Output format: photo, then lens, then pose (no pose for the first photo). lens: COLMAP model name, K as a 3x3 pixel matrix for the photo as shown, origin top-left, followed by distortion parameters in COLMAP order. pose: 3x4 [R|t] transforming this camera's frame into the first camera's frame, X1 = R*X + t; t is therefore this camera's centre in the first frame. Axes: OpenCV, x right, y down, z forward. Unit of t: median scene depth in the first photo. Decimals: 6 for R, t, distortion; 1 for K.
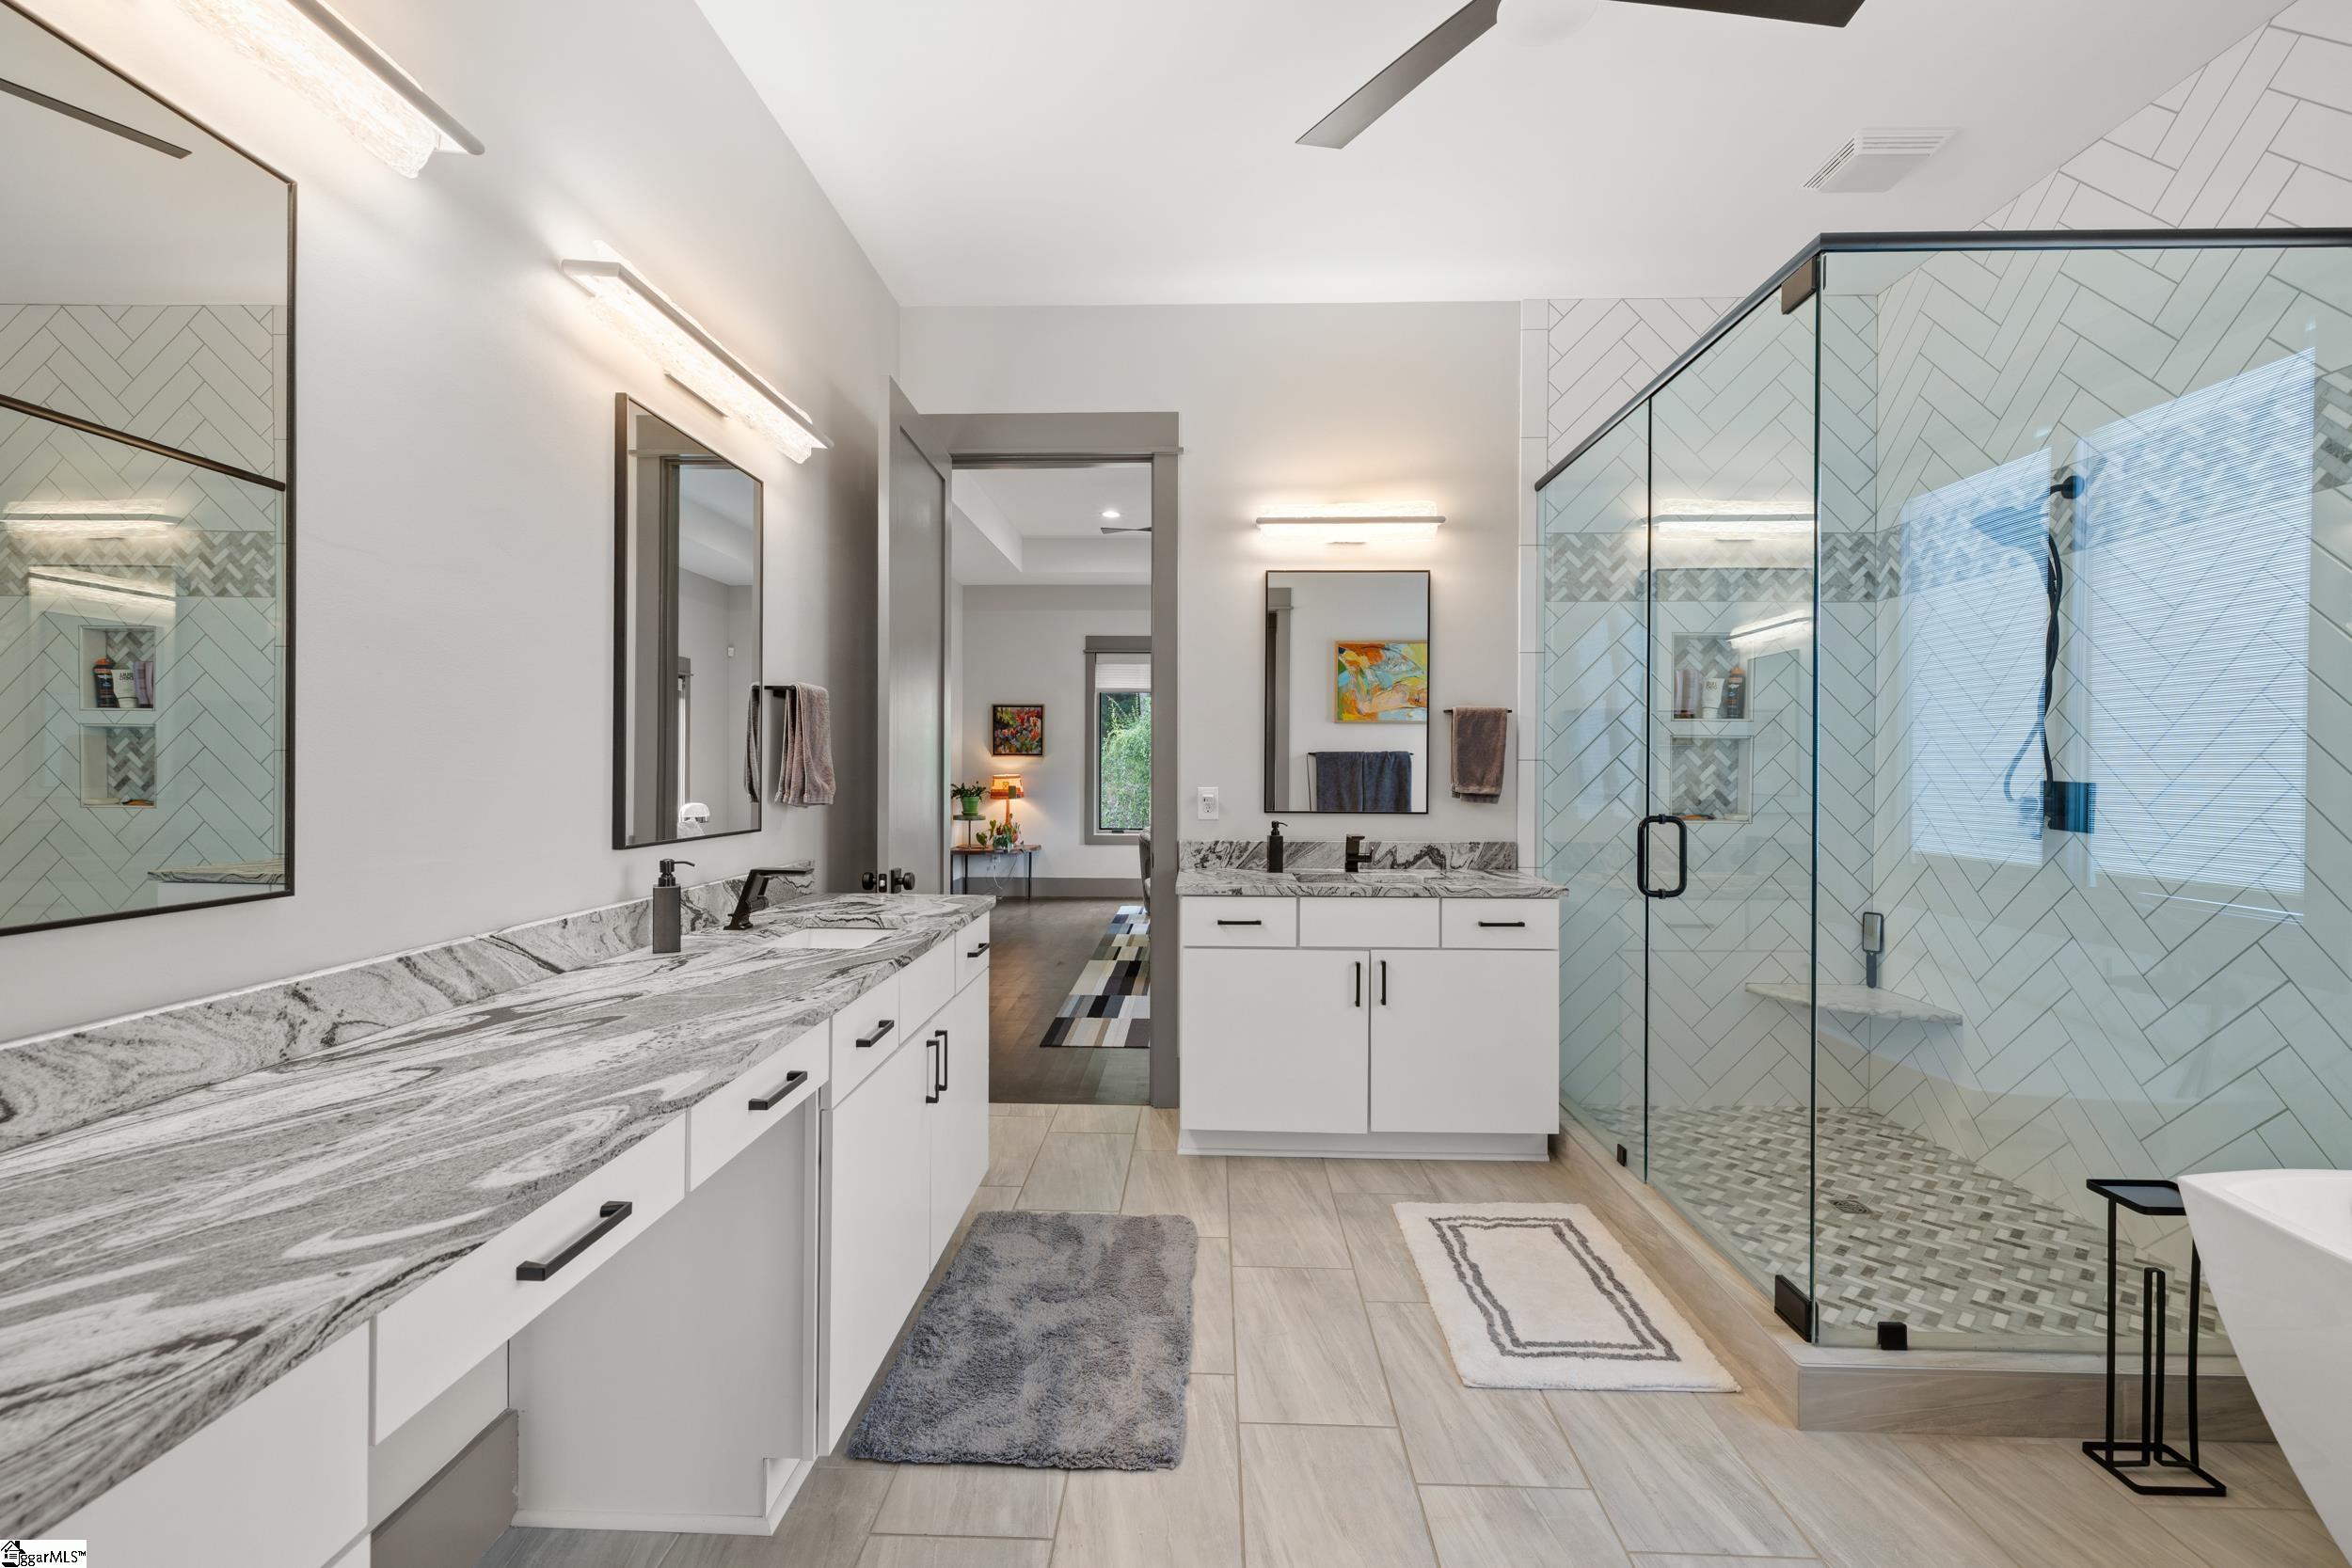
lens RADIAL K [[990.4, 0, 1175.4], [0, 990.4, 775.3], [0, 0, 1]] dist [0.004368, 0.000138]
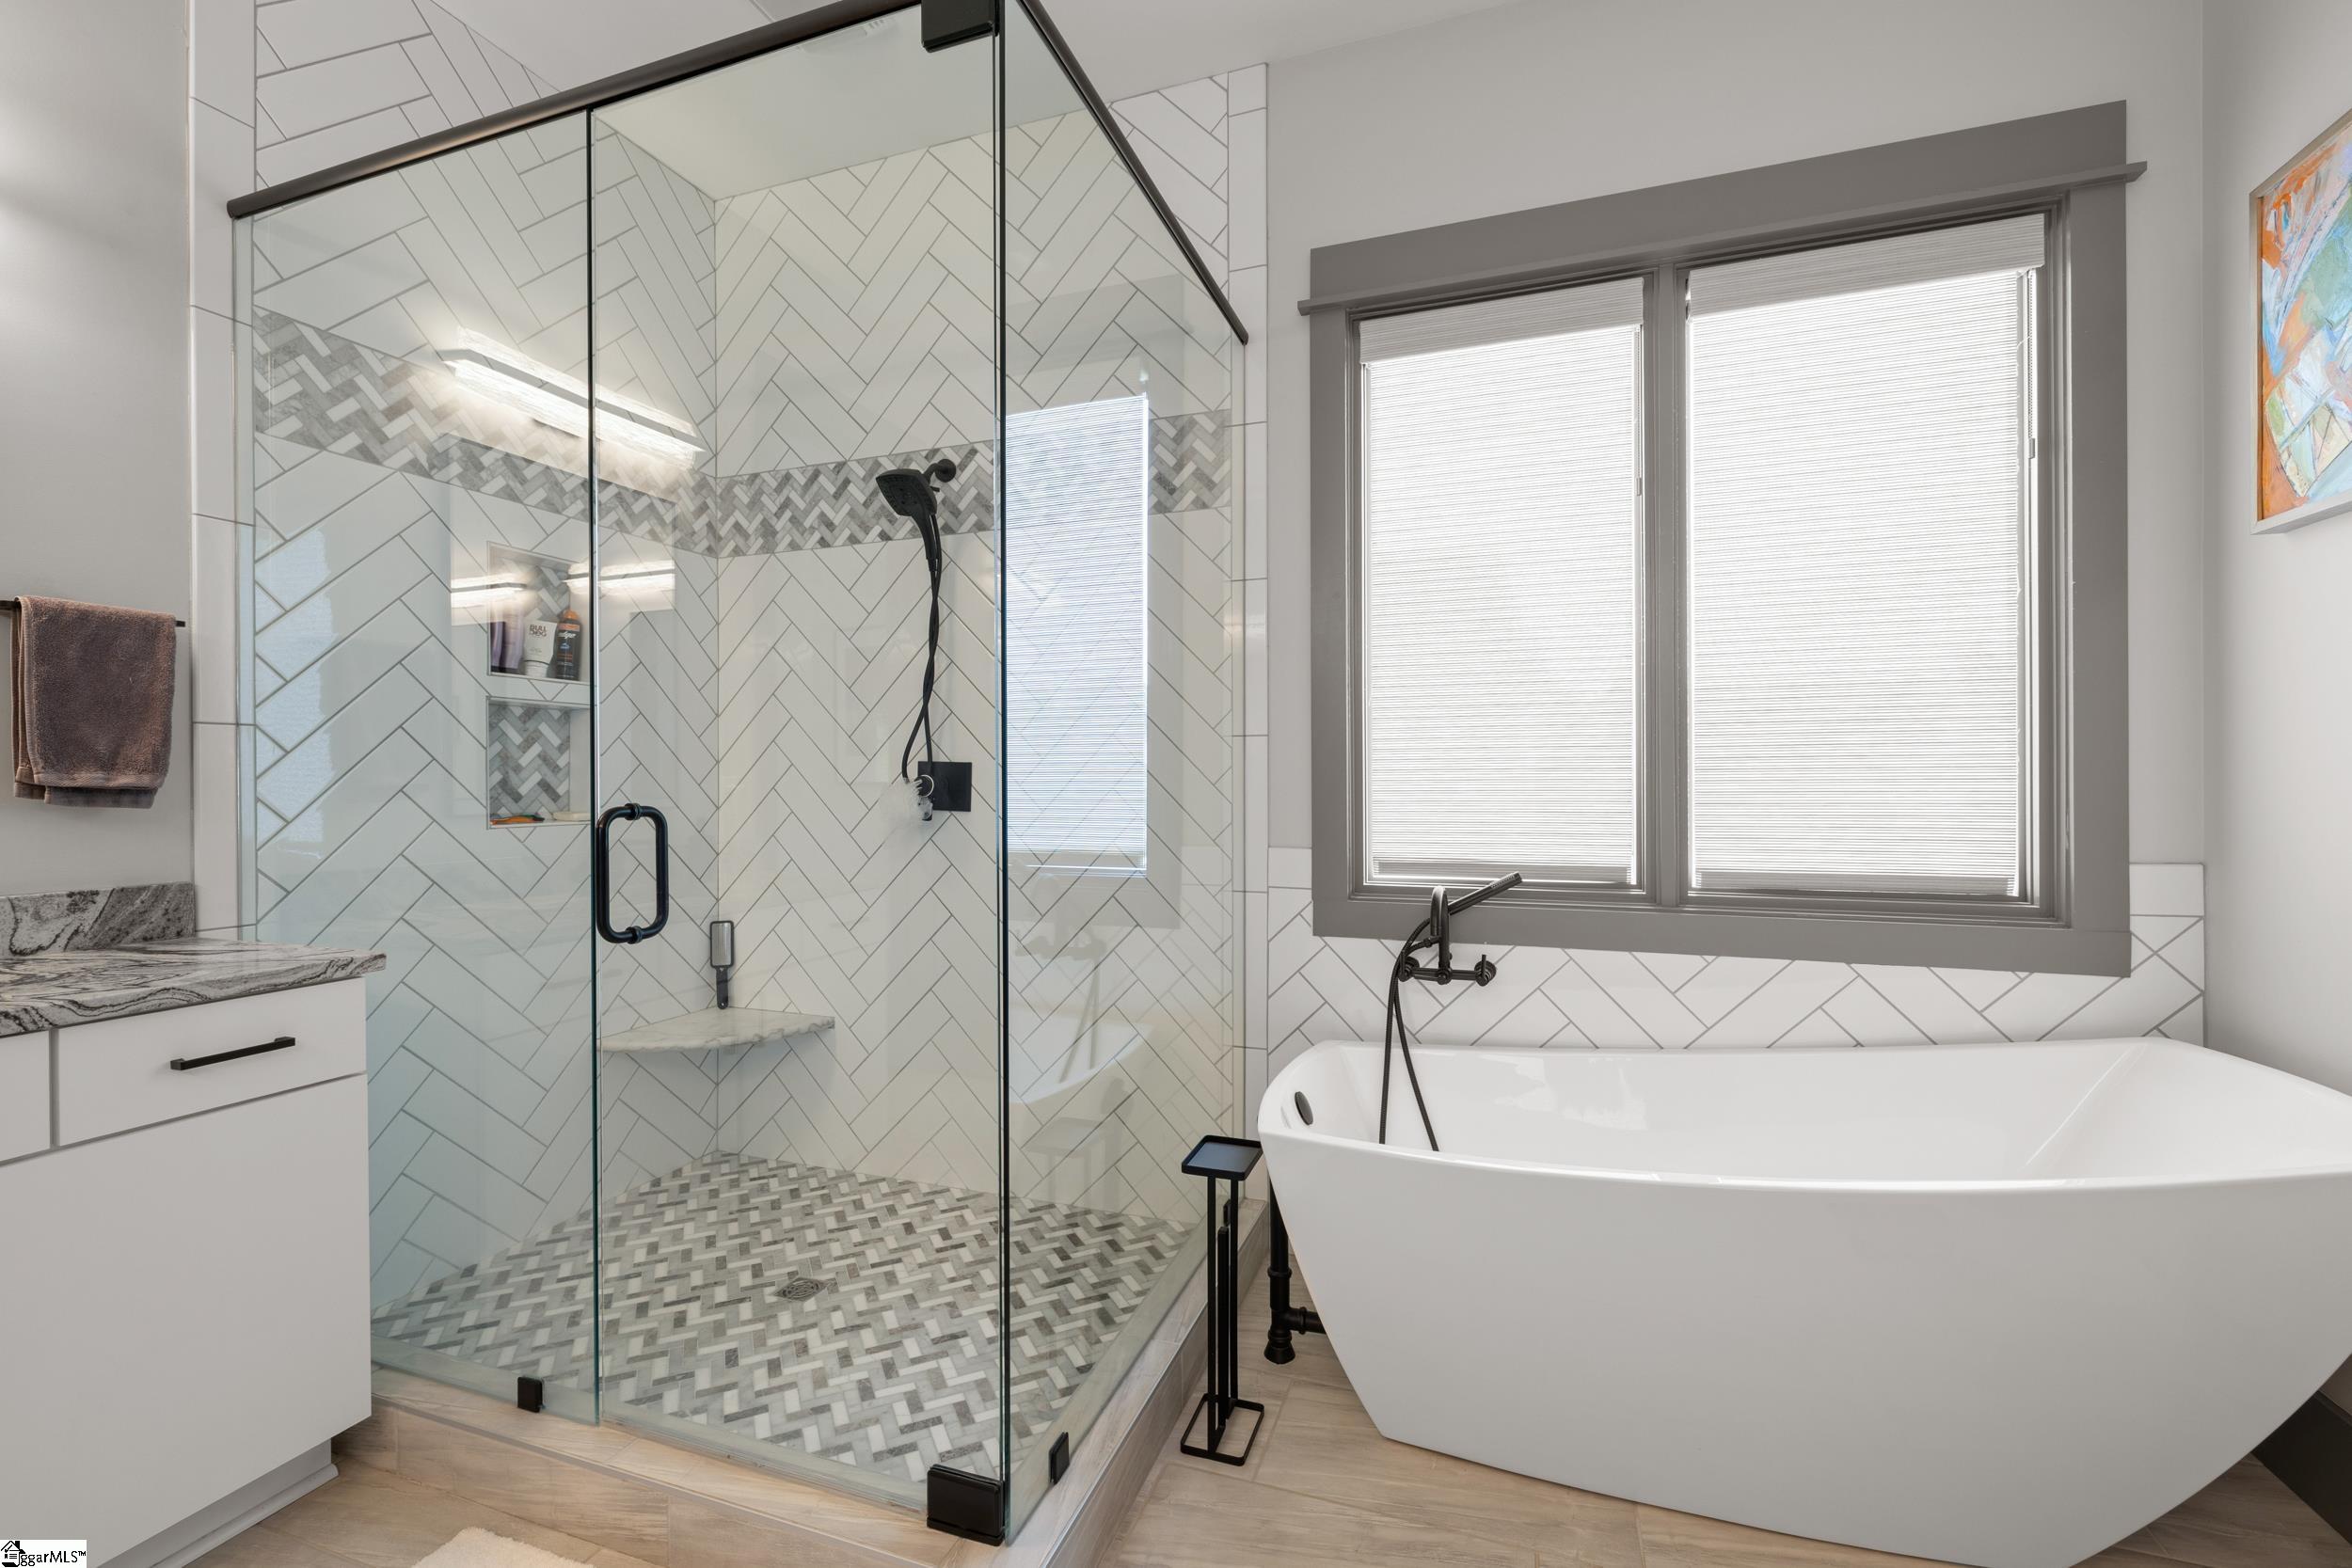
lens RADIAL K [[990.4, 0, 1180.0], [0, 990.4, 781.3], [0, 0, 1]] dist [0.004368, 0.000138]
pose [[0.305809, -0.006497, 0.952071, 0.010409], [0.011336, 0.999931, 0.003182, 0.020824], [-0.952025, 0.009819, 0.305862, 0.379448]]
